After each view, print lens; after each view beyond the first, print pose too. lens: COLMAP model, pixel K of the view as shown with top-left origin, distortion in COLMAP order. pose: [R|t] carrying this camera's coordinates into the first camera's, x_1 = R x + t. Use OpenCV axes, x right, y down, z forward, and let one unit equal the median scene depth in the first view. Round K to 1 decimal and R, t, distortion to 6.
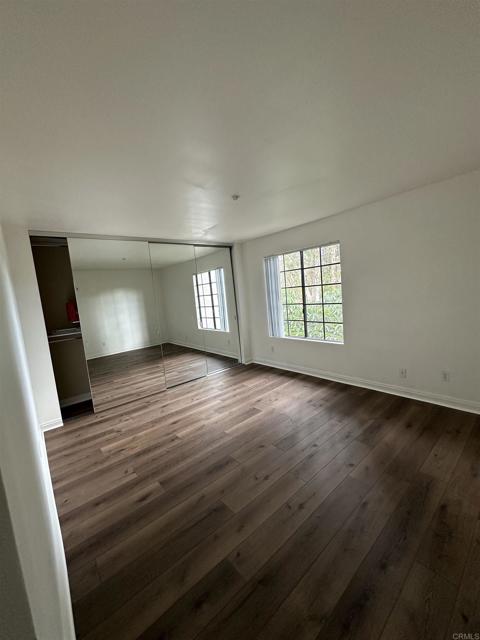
lens RADIAL K [[254.3, 0, 240.4], [0, 254.3, 318.7], [0, 0, 1]] dist [-0.001282, 0.000572]
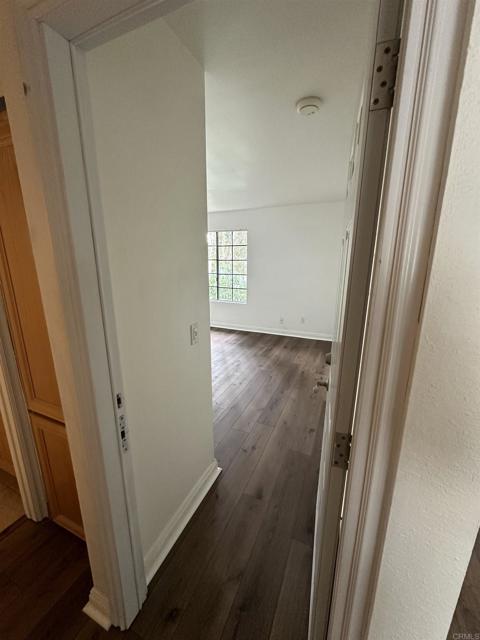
lens RADIAL K [[254.3, 0, 238.9], [0, 254.3, 320.4], [0, 0, 1]] dist [-0.001282, 0.000572]
pose [[0.896666, -0.014998, 0.442453, -0.349084], [-0.033082, 0.994362, 0.100748, 0.067286], [-0.441469, -0.104975, 0.891115, -0.347572]]
